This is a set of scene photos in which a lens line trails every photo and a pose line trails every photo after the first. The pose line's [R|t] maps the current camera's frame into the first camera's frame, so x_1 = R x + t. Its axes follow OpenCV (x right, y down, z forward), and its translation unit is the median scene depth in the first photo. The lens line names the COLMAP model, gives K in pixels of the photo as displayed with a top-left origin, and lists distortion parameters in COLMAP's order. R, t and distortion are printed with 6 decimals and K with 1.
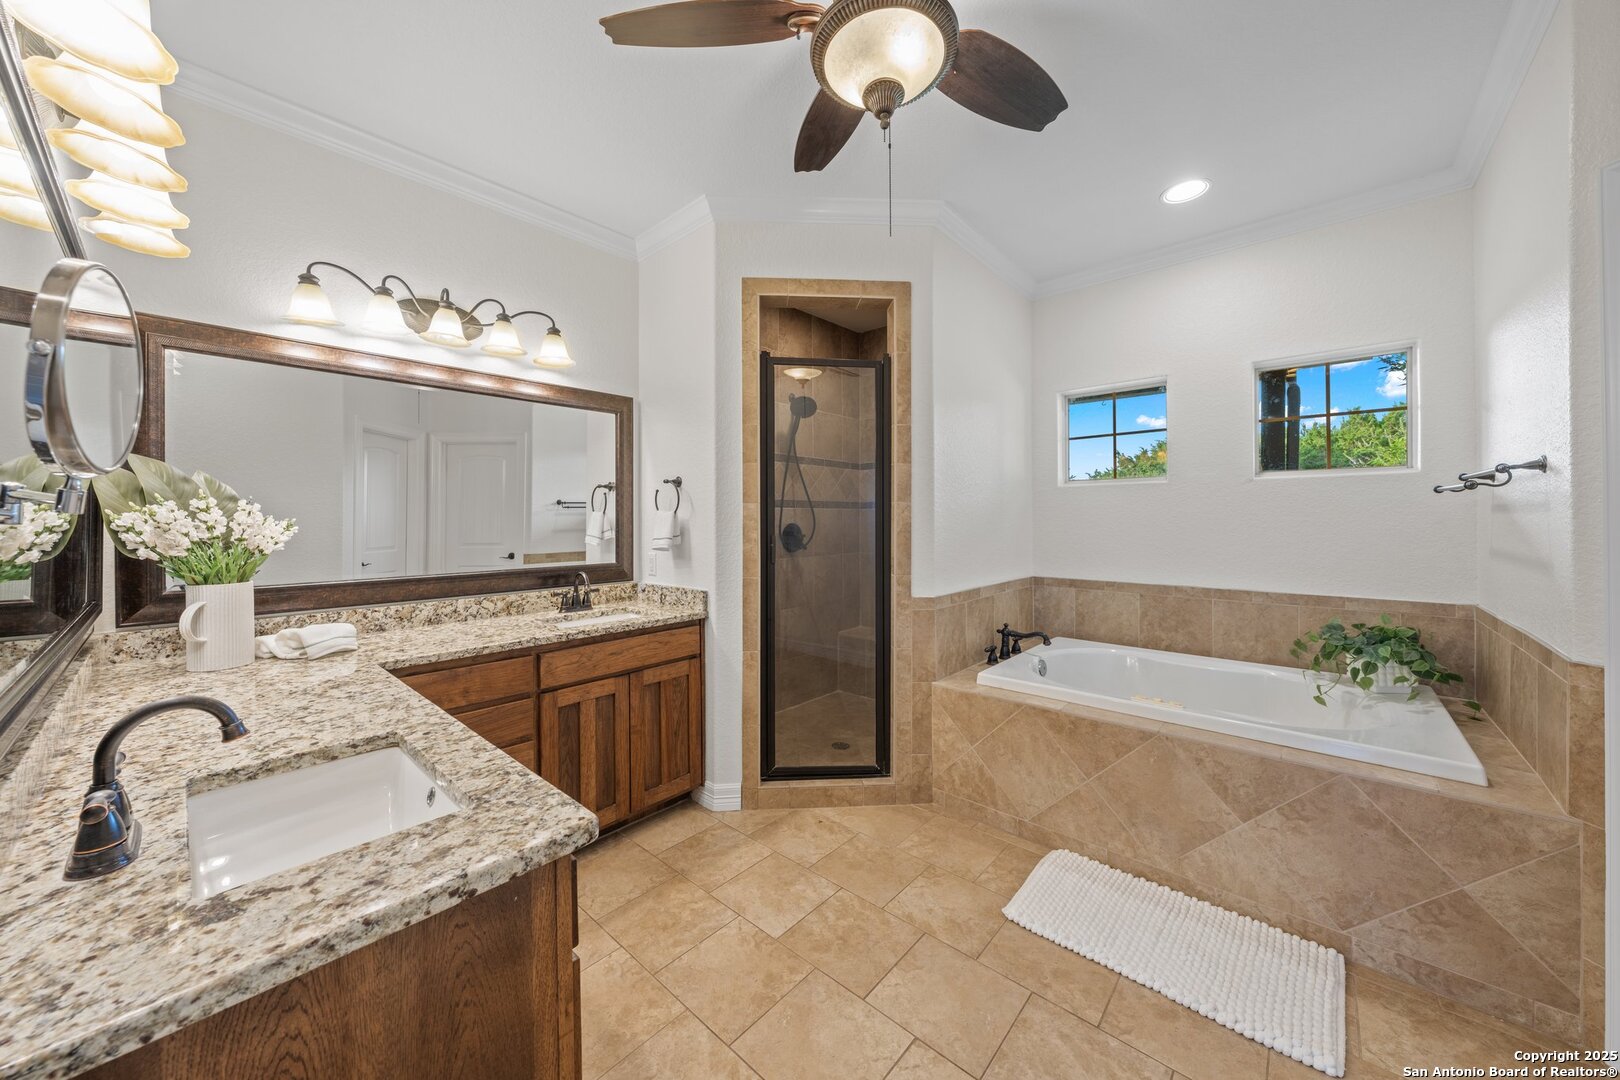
lens RADIAL K [[547.3, 0, 810.0], [0, 547.3, 524.4], [0, 0, 1]] dist [-0.005043, 0.000276]
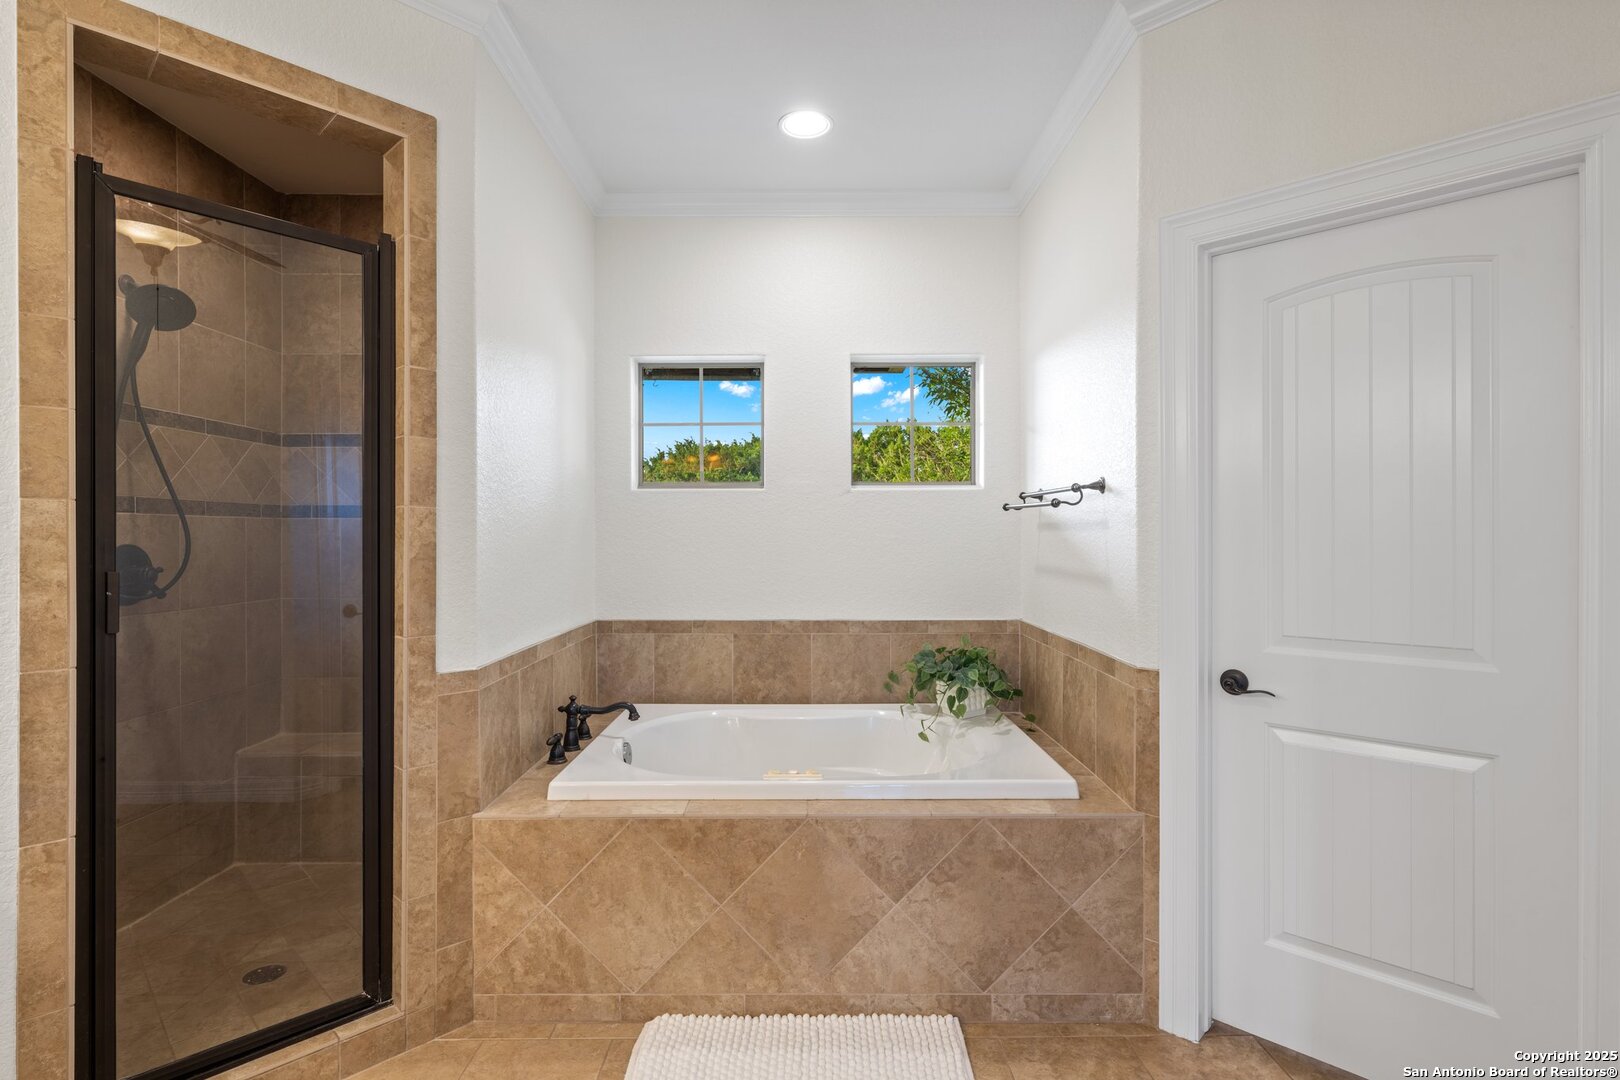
lens RADIAL K [[787.1, 0, 808.3], [0, 787.1, 541.2], [0, 0, 1]] dist [0.002114, -0.000436]
pose [[0.749994, -0.003146, 0.661437, -0.068461], [0.005893, 0.999981, -0.001927, -0.000856], [-0.661418, 0.005343, 0.749998, 0.136003]]
